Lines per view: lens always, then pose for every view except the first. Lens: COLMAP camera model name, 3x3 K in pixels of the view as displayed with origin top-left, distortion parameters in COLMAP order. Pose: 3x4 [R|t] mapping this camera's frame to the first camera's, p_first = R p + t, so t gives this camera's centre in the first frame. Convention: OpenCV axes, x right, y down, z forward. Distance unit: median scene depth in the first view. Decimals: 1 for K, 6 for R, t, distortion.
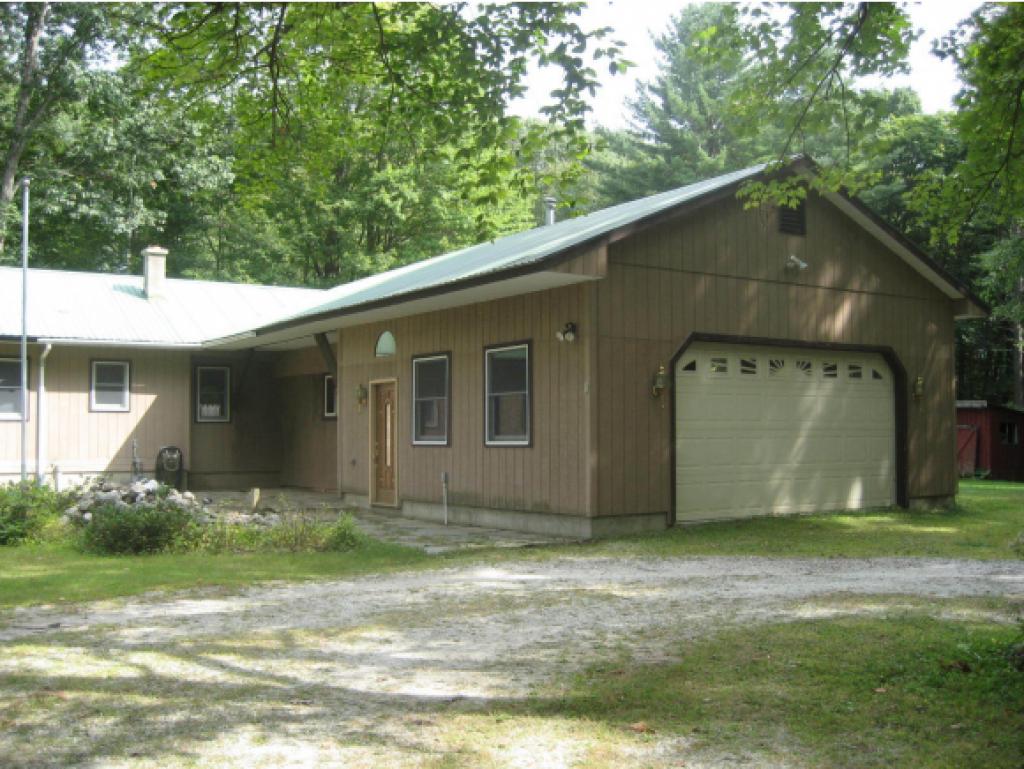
lens RADIAL K [[1061.3, 0, 512.0], [0, 1061.3, 384.5], [0, 0, 1]] dist [-0.150267, 0.187009]
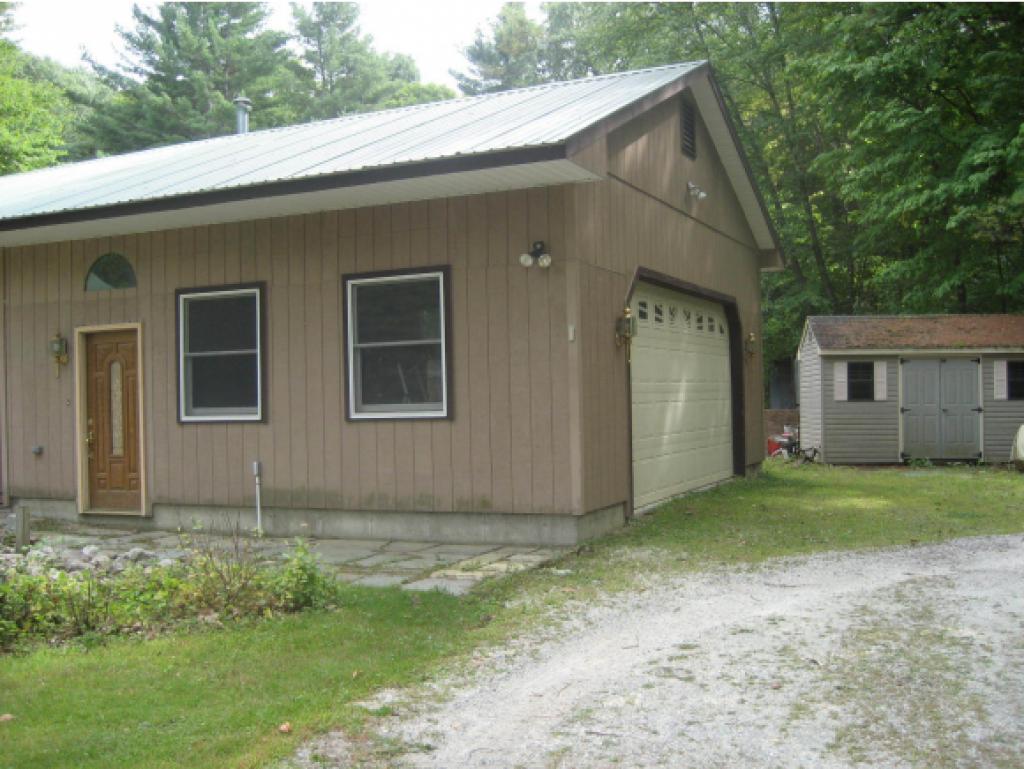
lens RADIAL K [[1061.3, 0, 512.0], [0, 1061.3, 384.5], [0, 0, 1]] dist [-0.150267, 0.187009]
pose [[0.852270, -0.009211, 0.523021, -0.224815], [-0.005423, 0.999636, 0.026442, 0.012410], [-0.523074, -0.025371, 0.851910, 0.281210]]
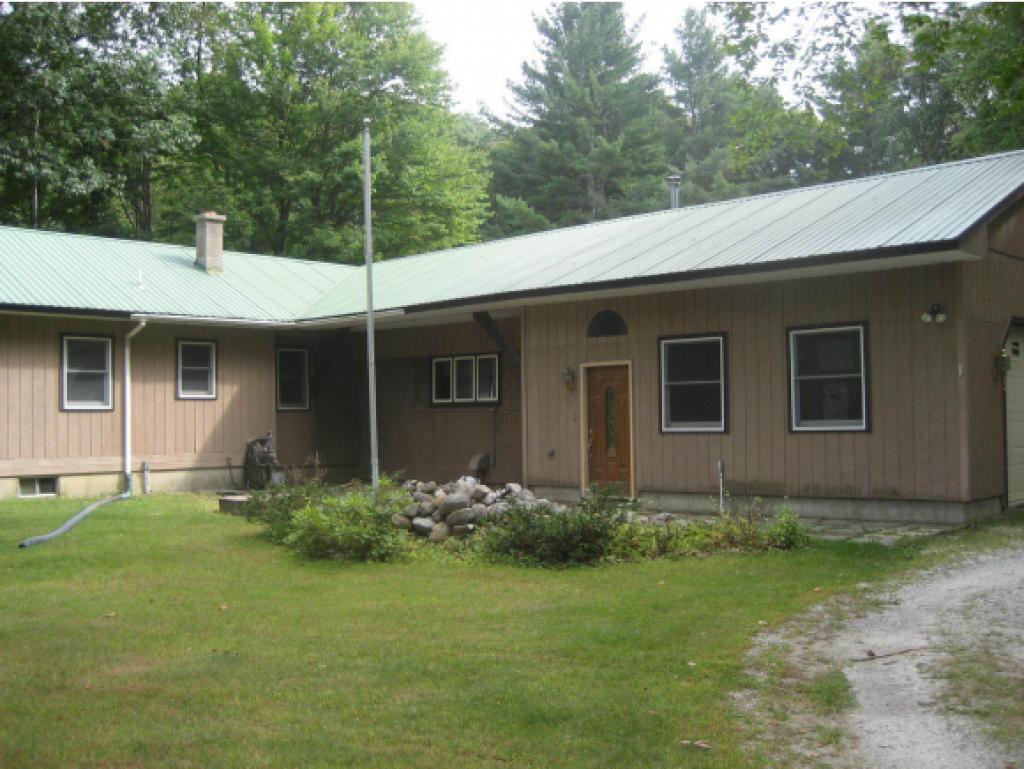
lens RADIAL K [[1061.3, 0, 512.0], [0, 1061.3, 384.5], [0, 0, 1]] dist [-0.150267, 0.187009]
pose [[0.975490, -0.001821, 0.220036, -0.367900], [-0.001040, 0.999916, 0.012887, 0.002655], [-0.220041, -0.012800, 0.975407, 0.103992]]
